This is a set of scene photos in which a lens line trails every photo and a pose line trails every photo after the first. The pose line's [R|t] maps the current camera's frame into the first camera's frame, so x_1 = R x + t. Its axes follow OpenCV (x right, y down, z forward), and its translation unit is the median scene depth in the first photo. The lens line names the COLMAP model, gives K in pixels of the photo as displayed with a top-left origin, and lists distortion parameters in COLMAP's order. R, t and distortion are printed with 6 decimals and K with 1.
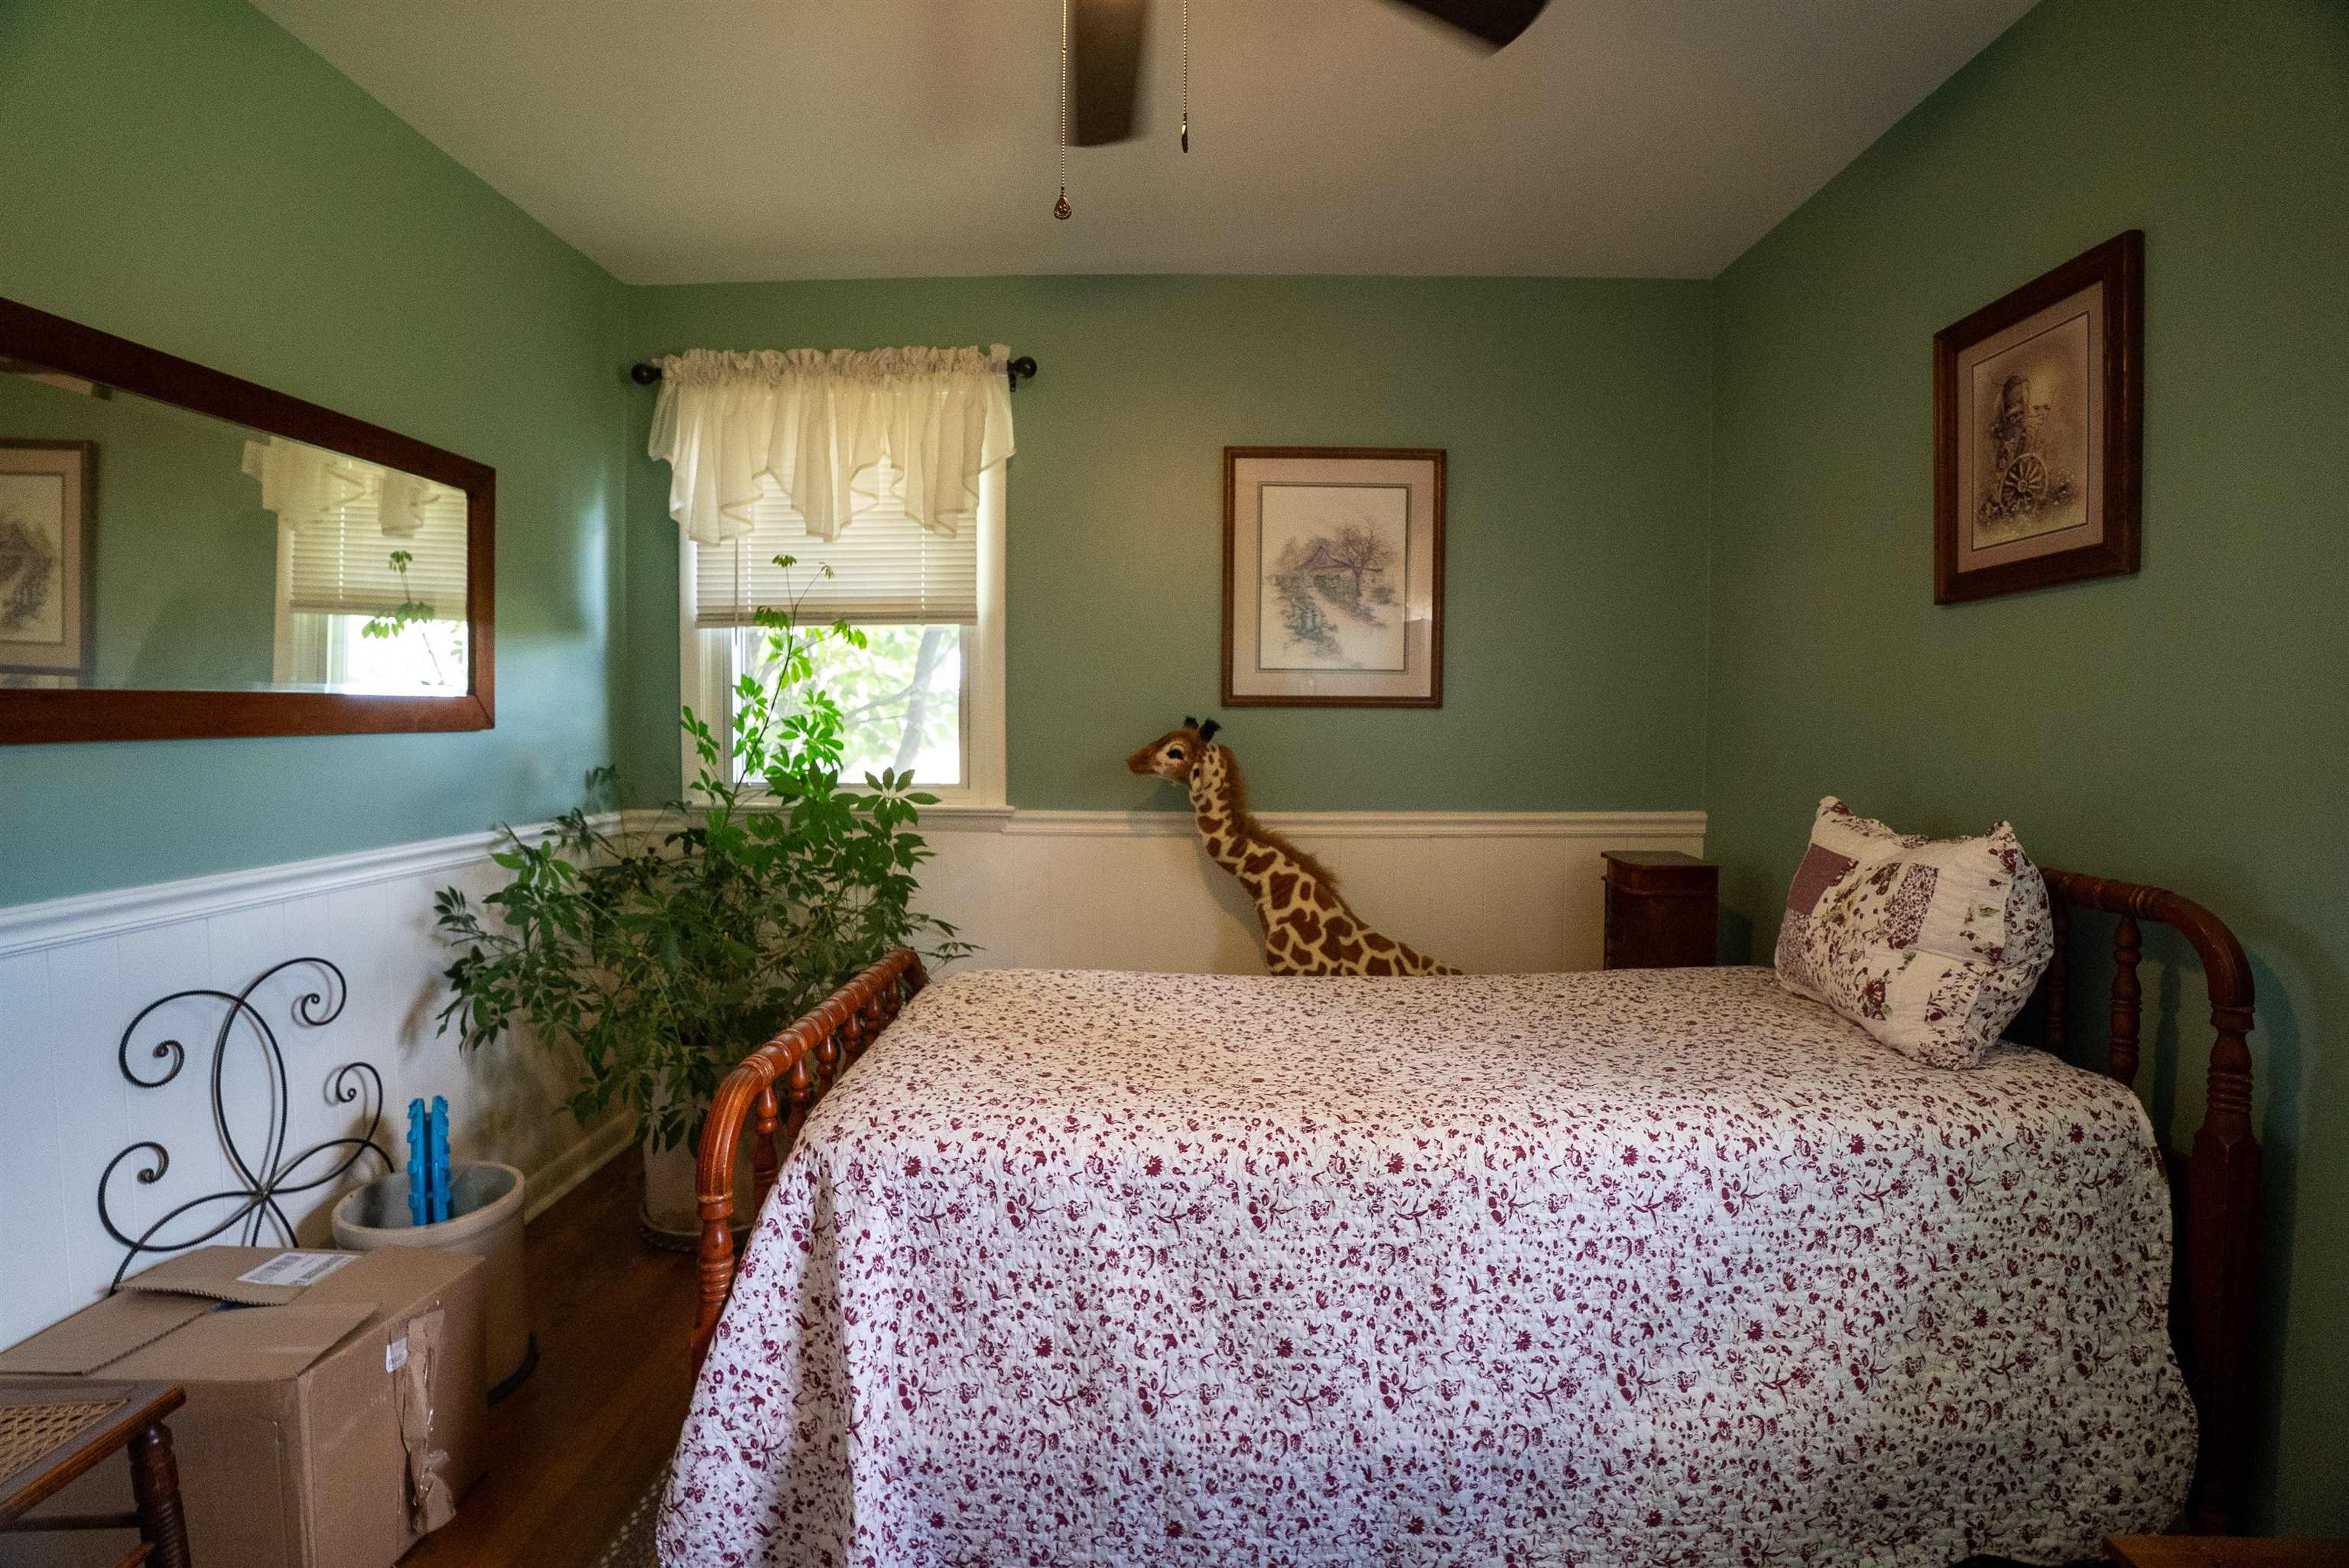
lens RADIAL K [[1100.0, 0, 1190.6], [0, 1100.0, 750.3], [0, 0, 1]] dist [-0.077432, 0.024567]
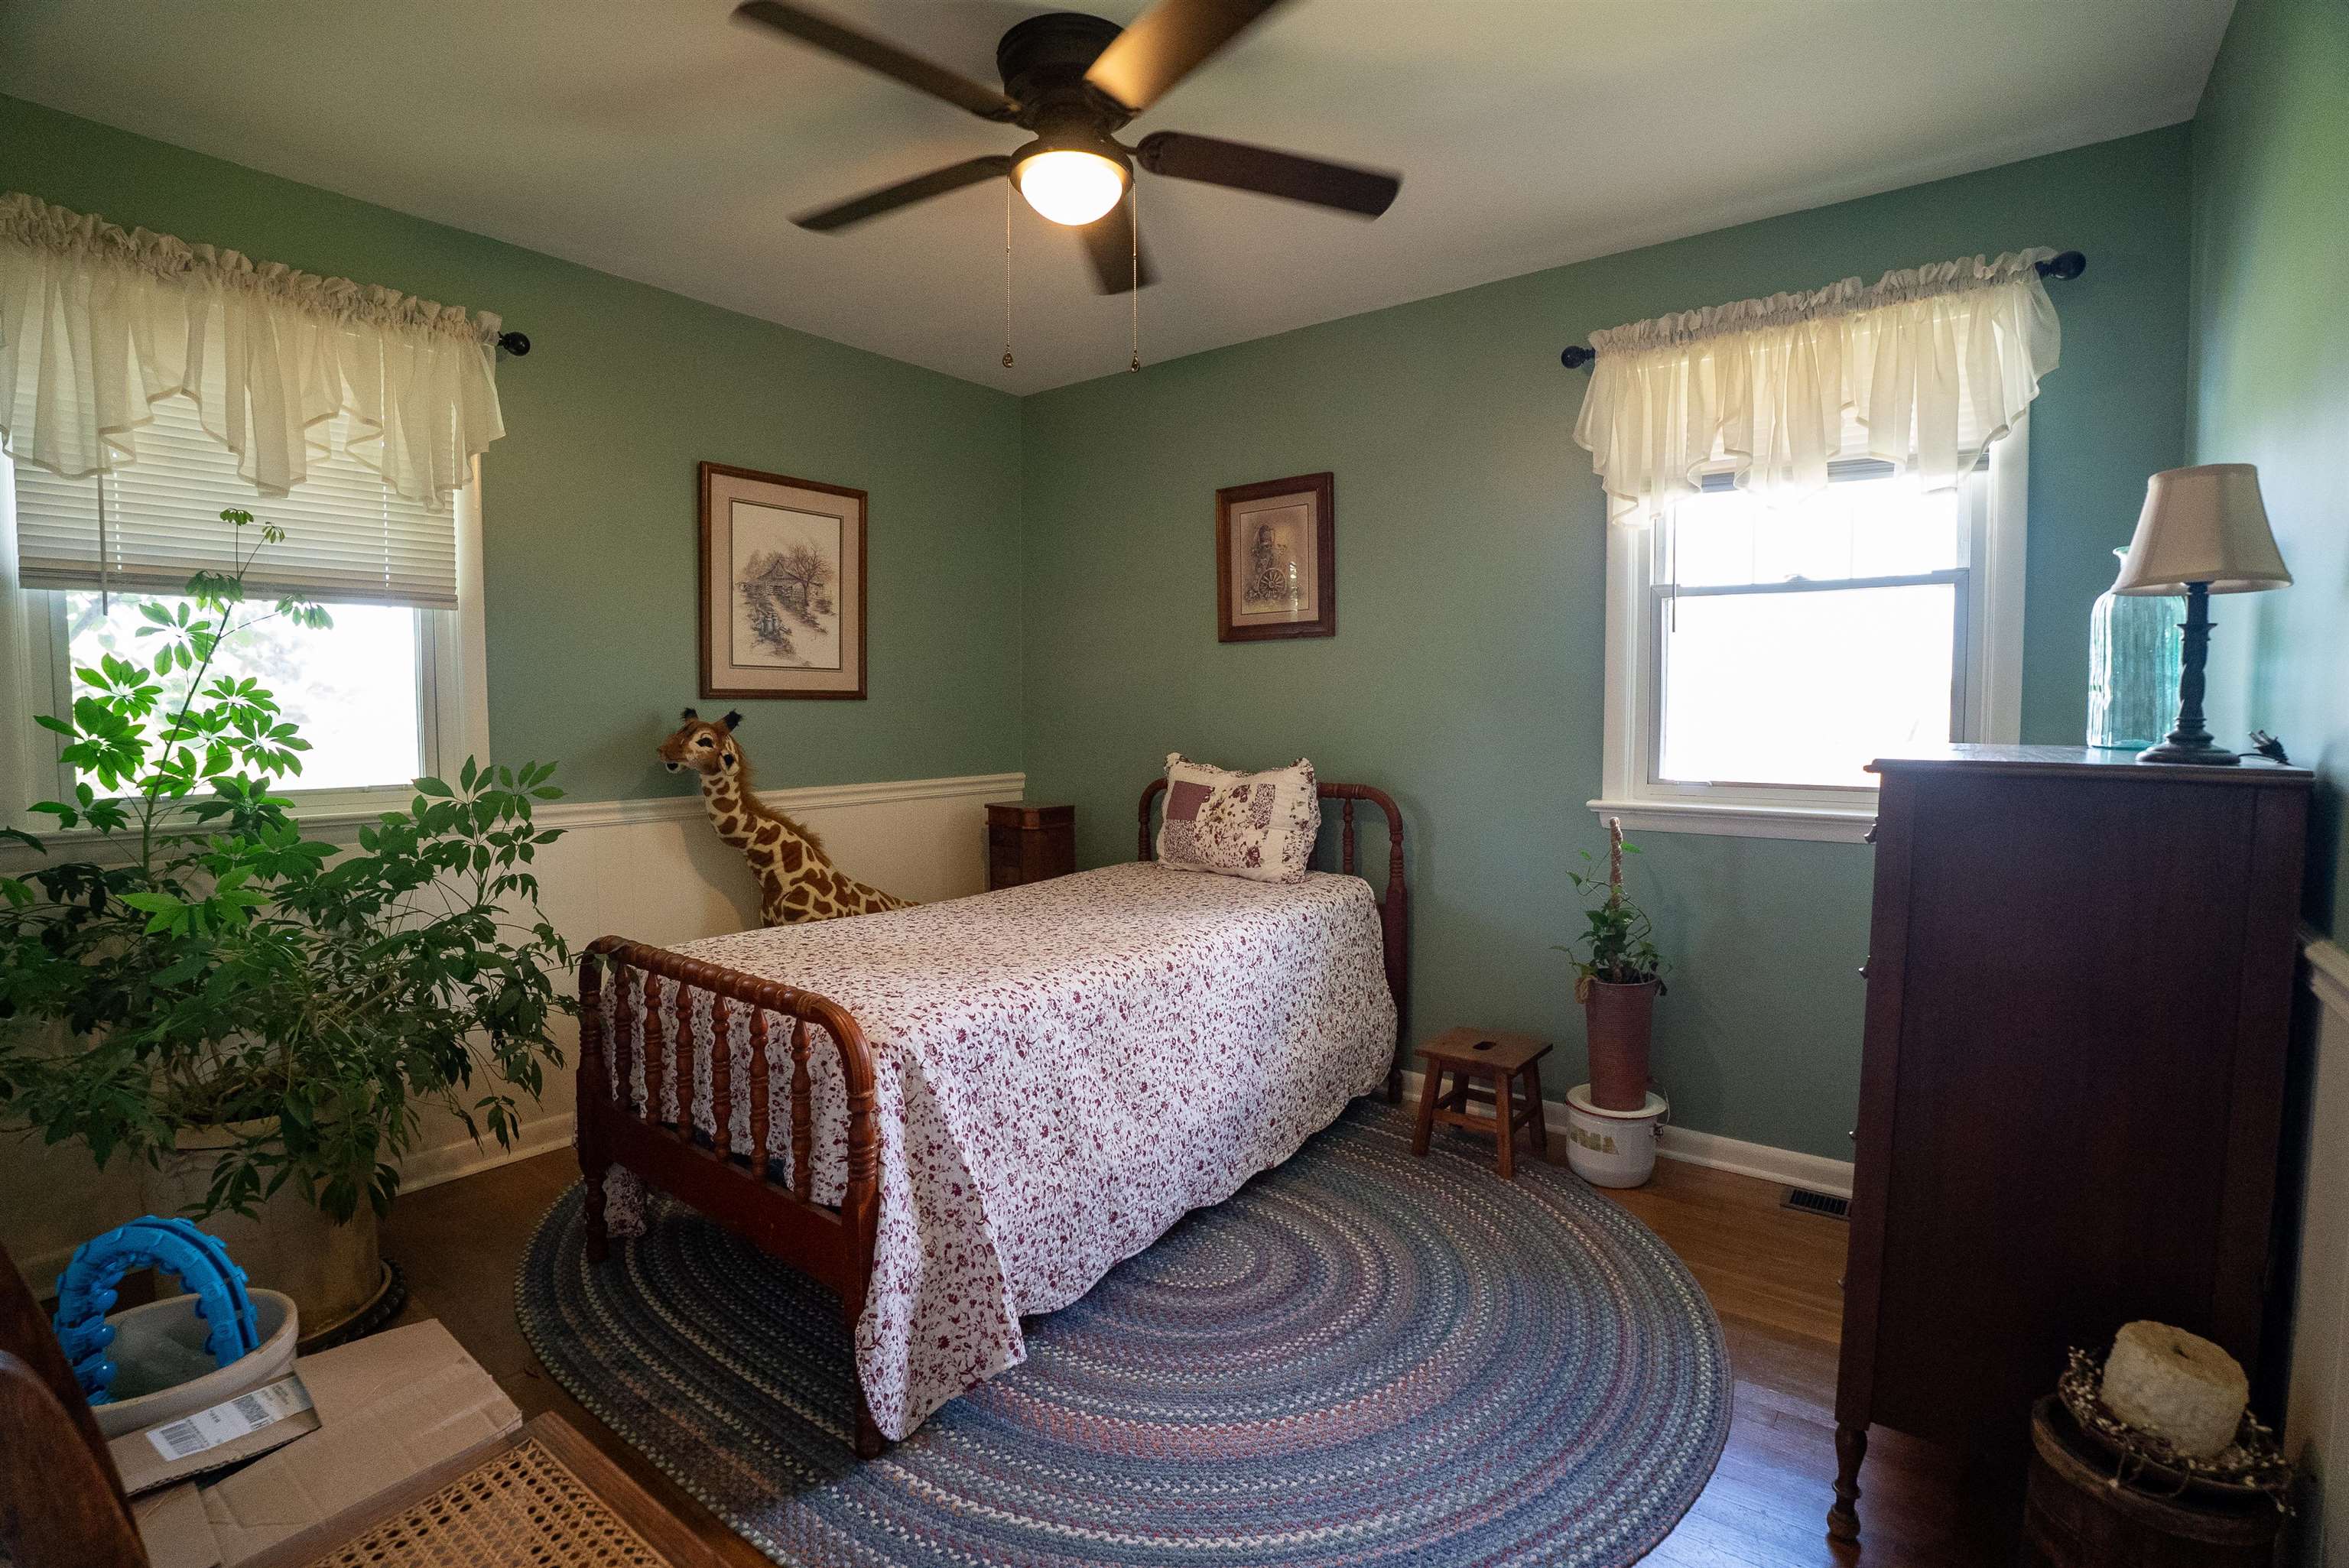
lens RADIAL K [[1100.0, 0, 1190.6], [0, 1100.0, 750.3], [0, 0, 1]] dist [-0.077432, 0.024567]
pose [[0.584515, -0.034899, 0.810632, -0.620848], [0.025931, 0.999368, 0.024327, -0.002359], [-0.810968, 0.006802, 0.585051, -0.026241]]
